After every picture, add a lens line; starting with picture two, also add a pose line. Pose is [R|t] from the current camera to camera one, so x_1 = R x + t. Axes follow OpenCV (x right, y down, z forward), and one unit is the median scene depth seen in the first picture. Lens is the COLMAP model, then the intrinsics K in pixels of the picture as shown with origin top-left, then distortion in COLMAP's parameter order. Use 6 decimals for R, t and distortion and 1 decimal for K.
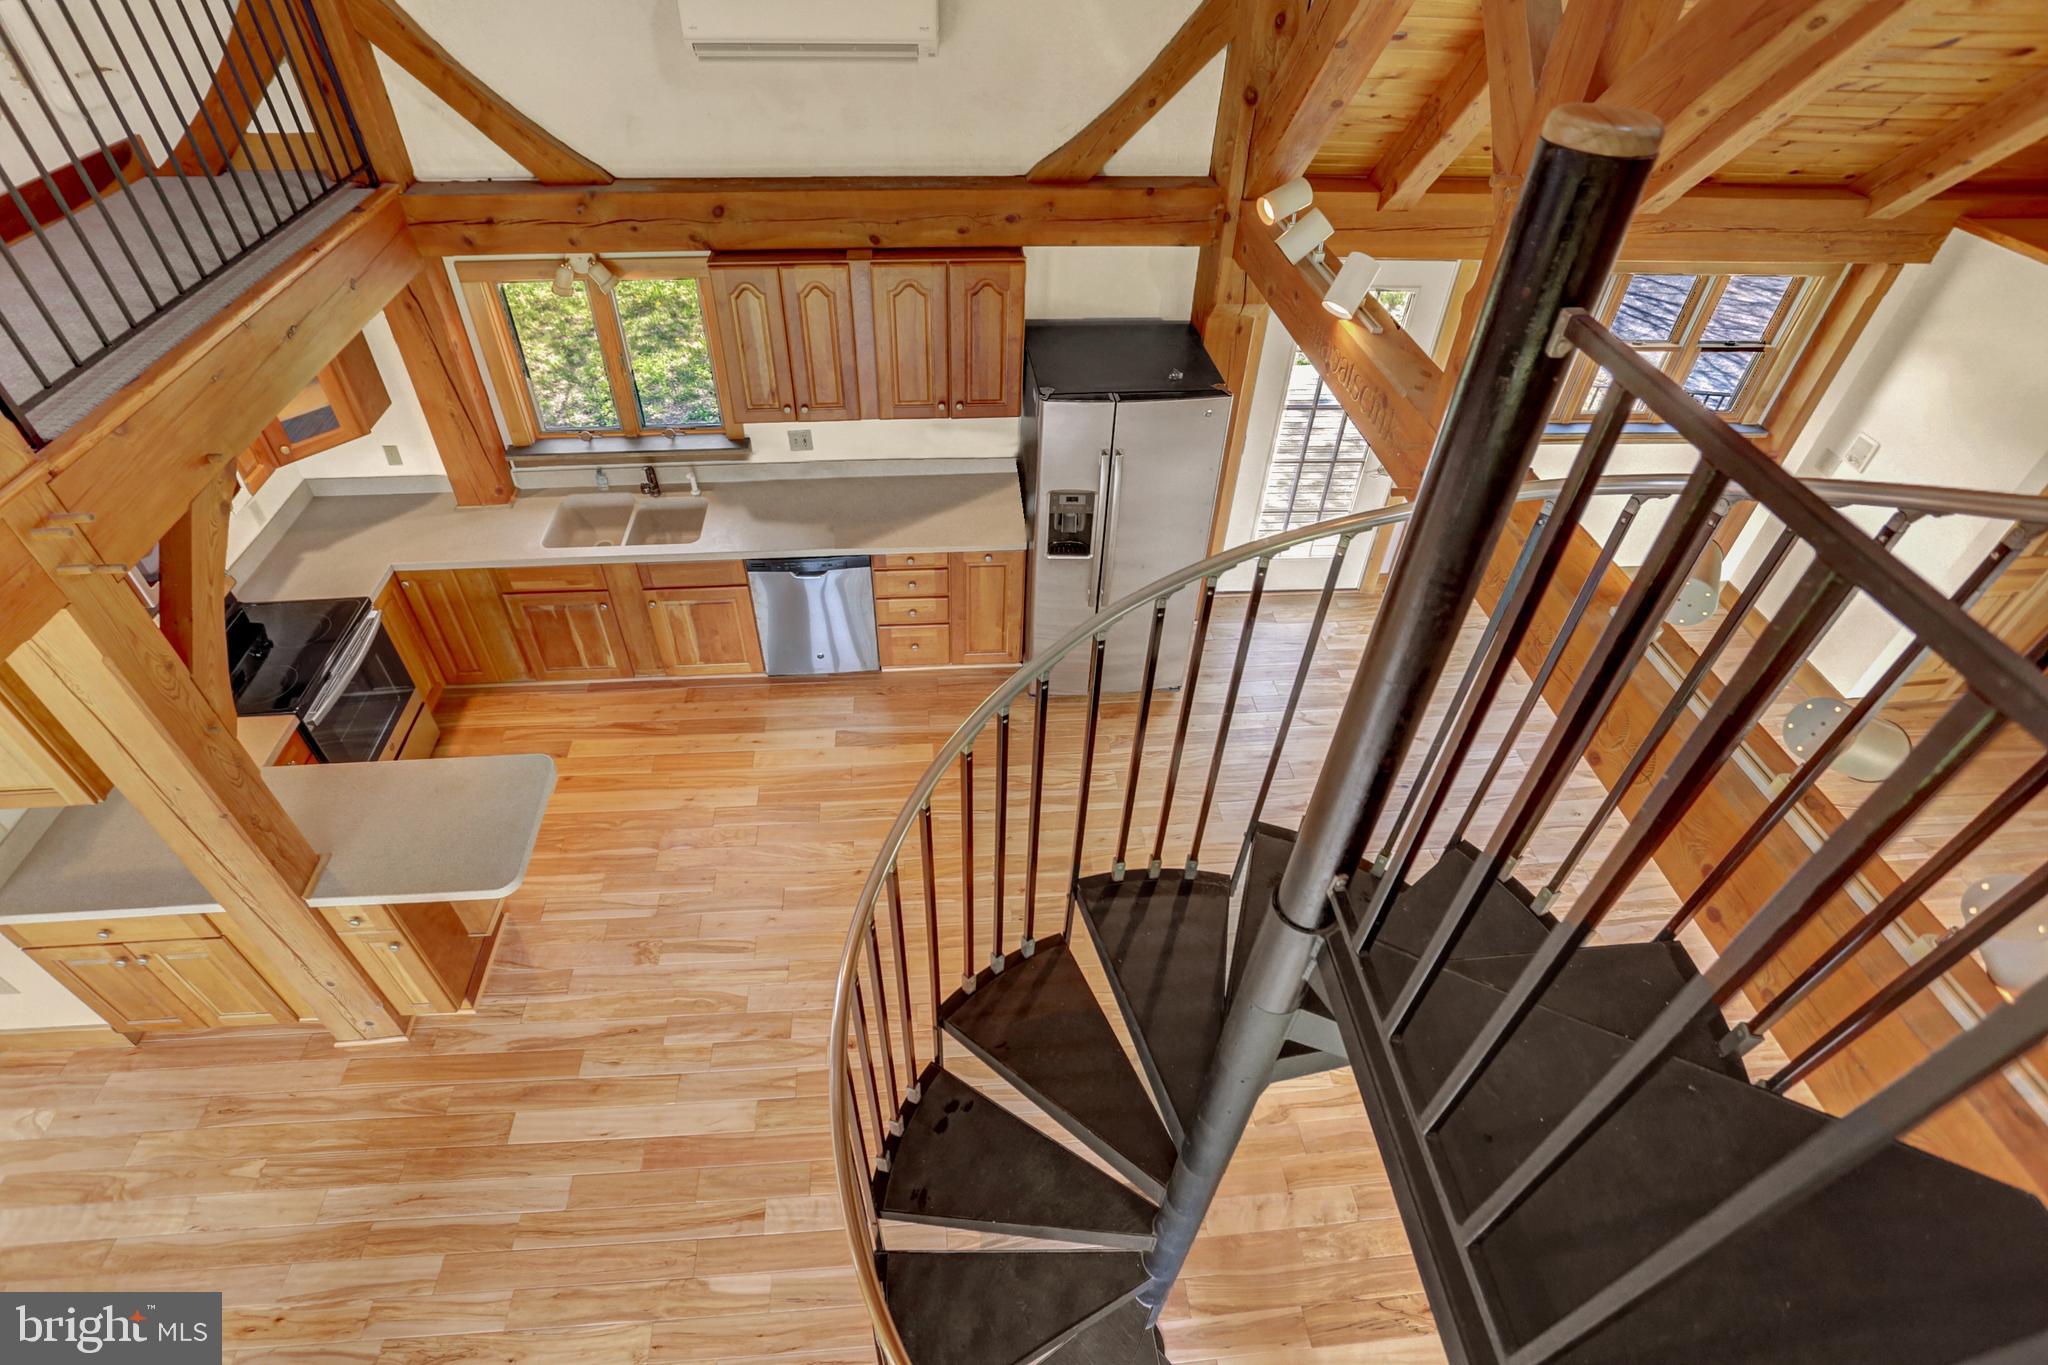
lens RADIAL K [[1002.6, 0, 1019.5], [0, 1002.6, 668.4], [0, 0, 1]] dist [-0.070082, 0.030150]
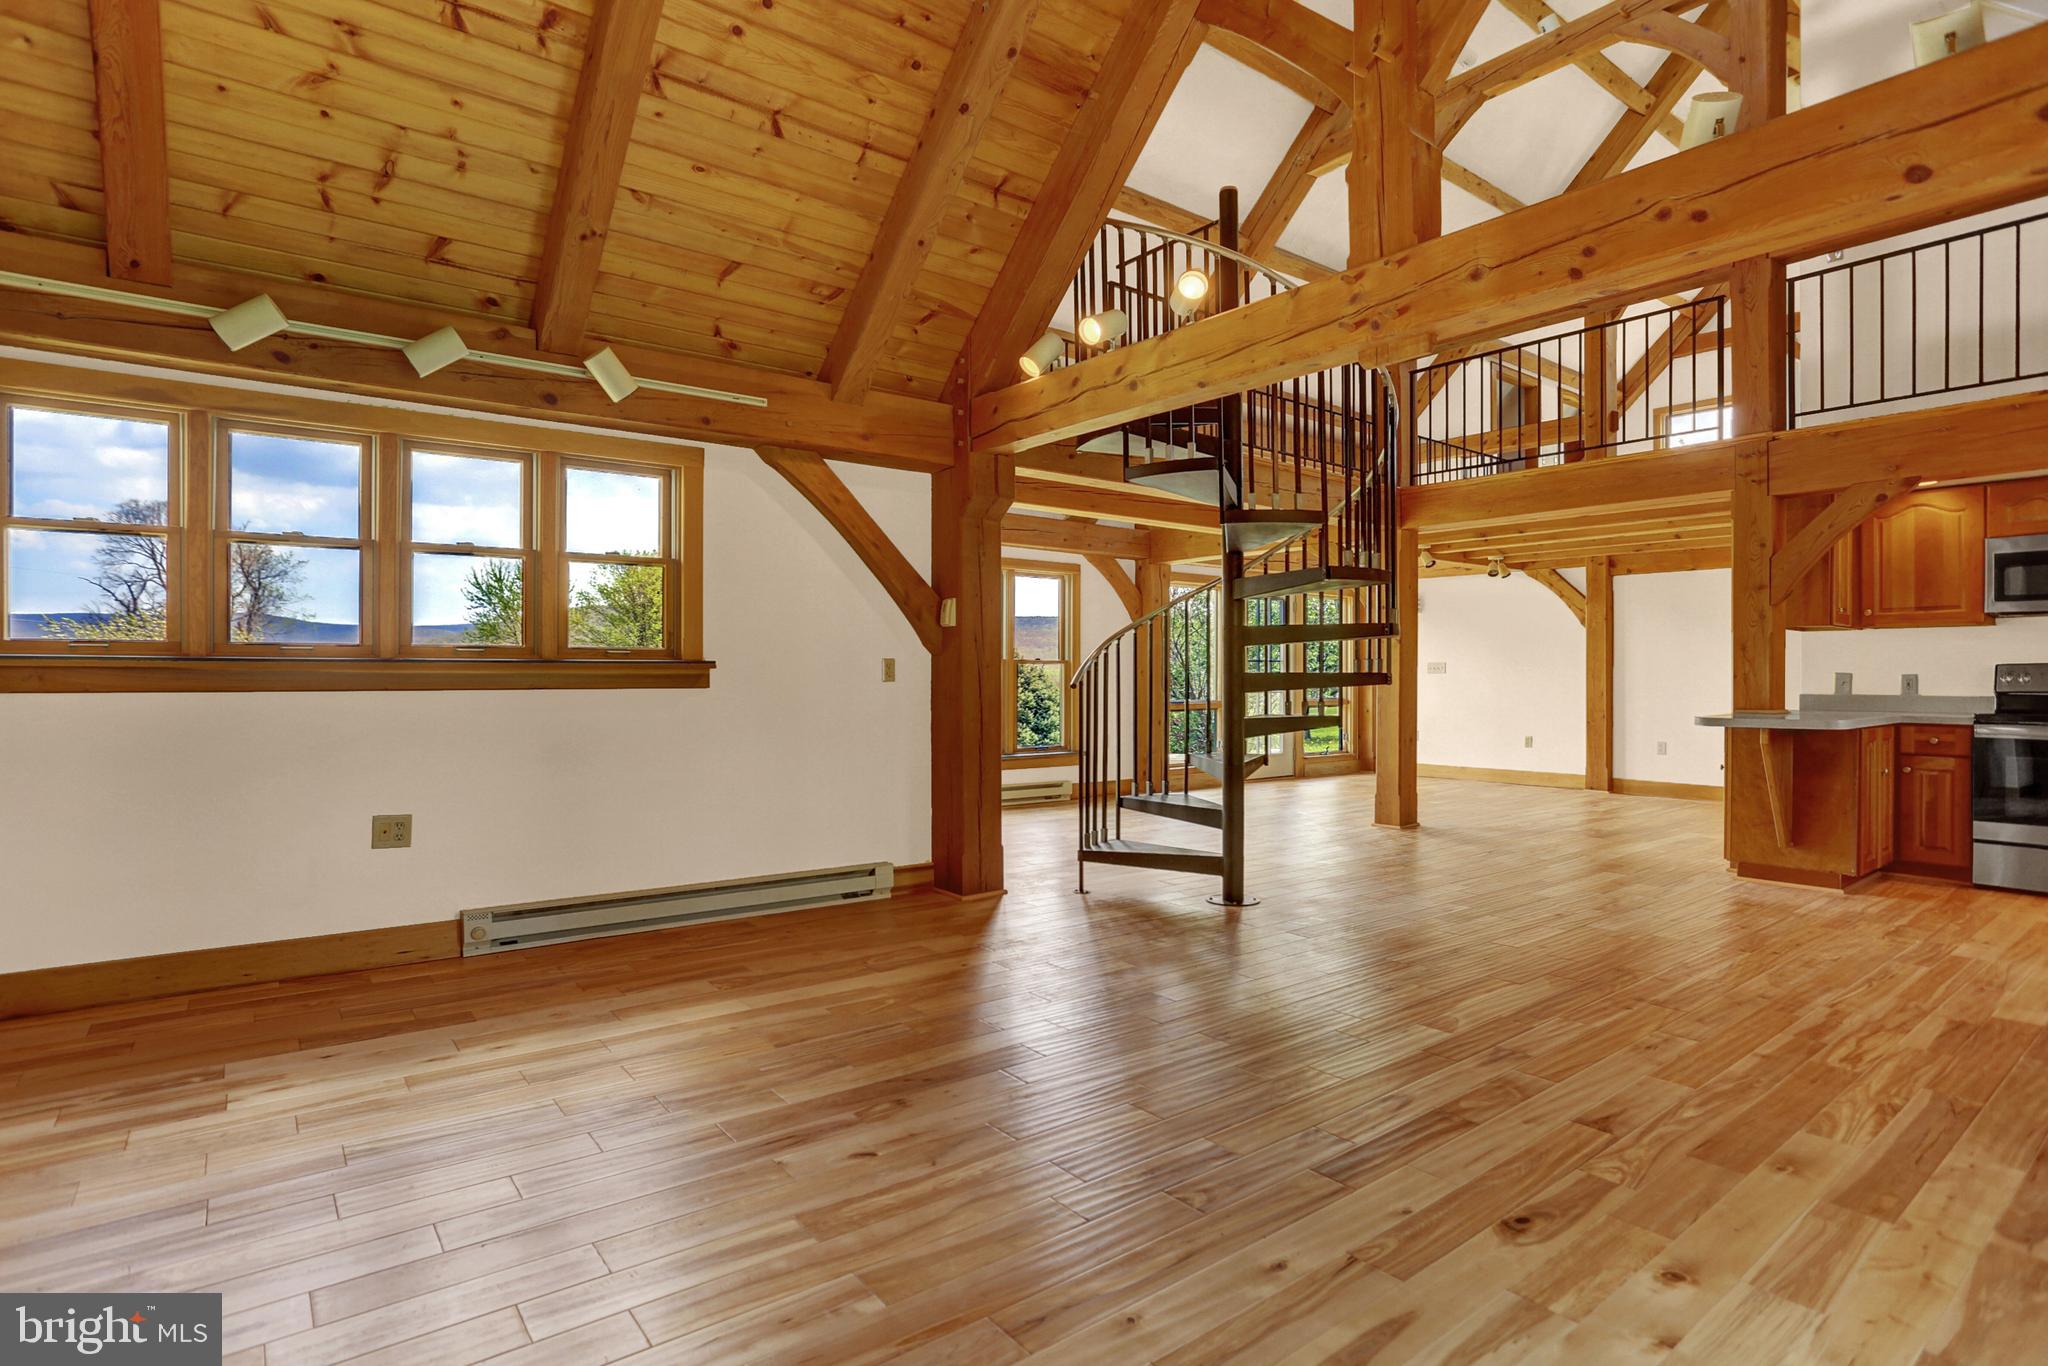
lens RADIAL K [[995.6, 0, 952.0], [0, 995.6, 679.6], [0, 0, 1]] dist [-0.052620, 0.018690]
pose [[-0.875015, -0.022782, -0.483559, 1.042133], [-0.338152, 0.743559, 0.576865, -0.259541], [0.346413, 0.668282, -0.658329, 1.306168]]
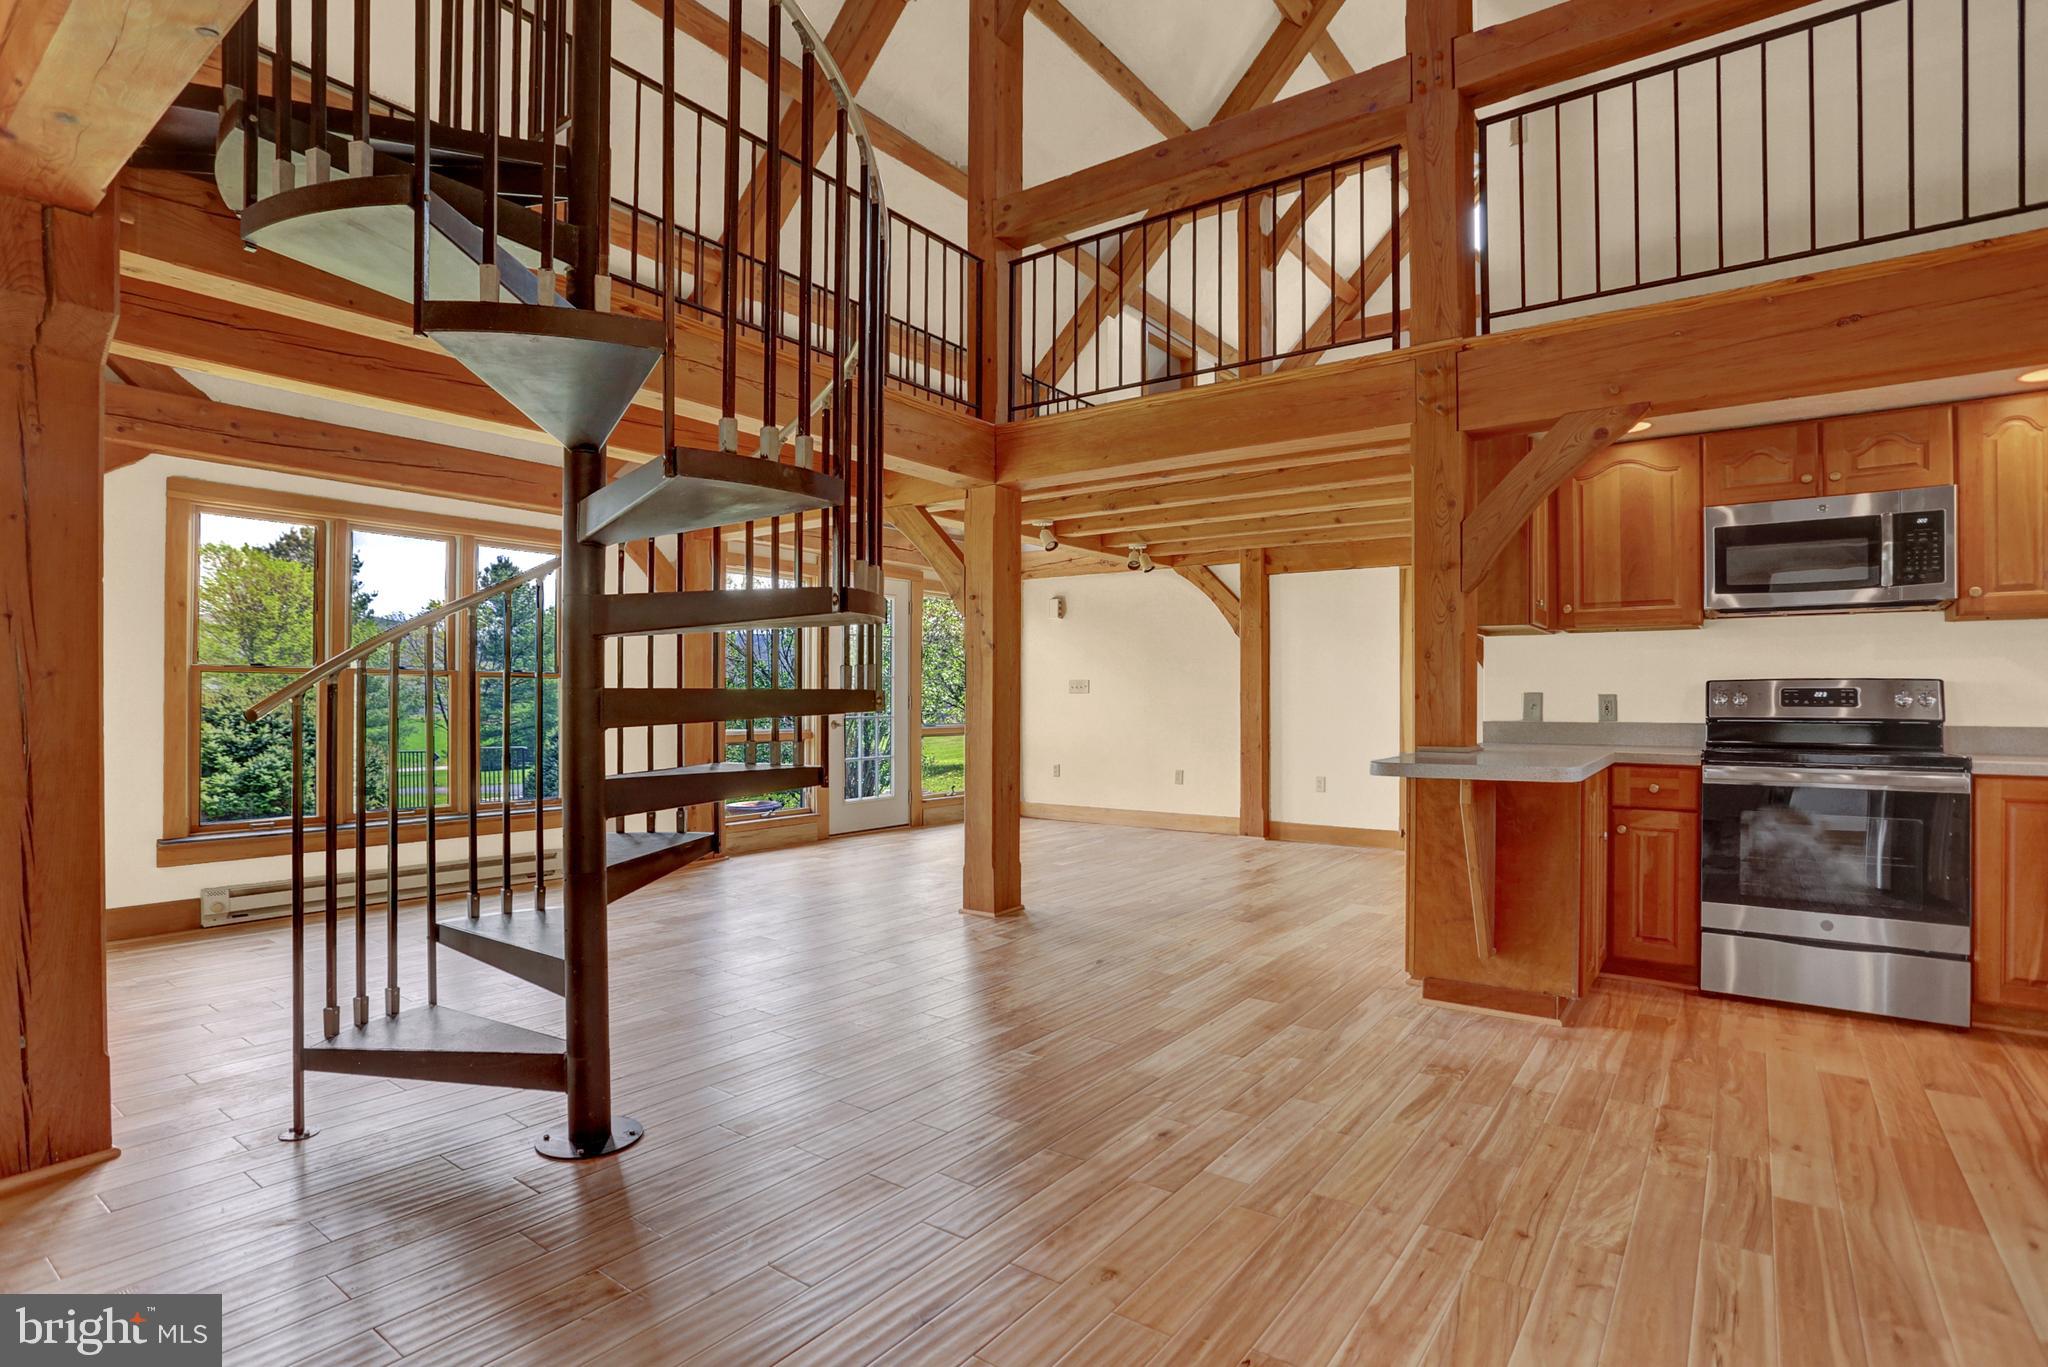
lens RADIAL K [[1027.4, 0, 1014.0], [0, 1027.4, 686.2], [0, 0, 1]] dist [-0.063155, 0.024160]
pose [[-0.662302, -0.032664, -0.748524, 0.388926], [-0.512127, 0.748963, 0.420452, -0.064186], [0.546883, 0.661806, -0.512768, 1.063576]]
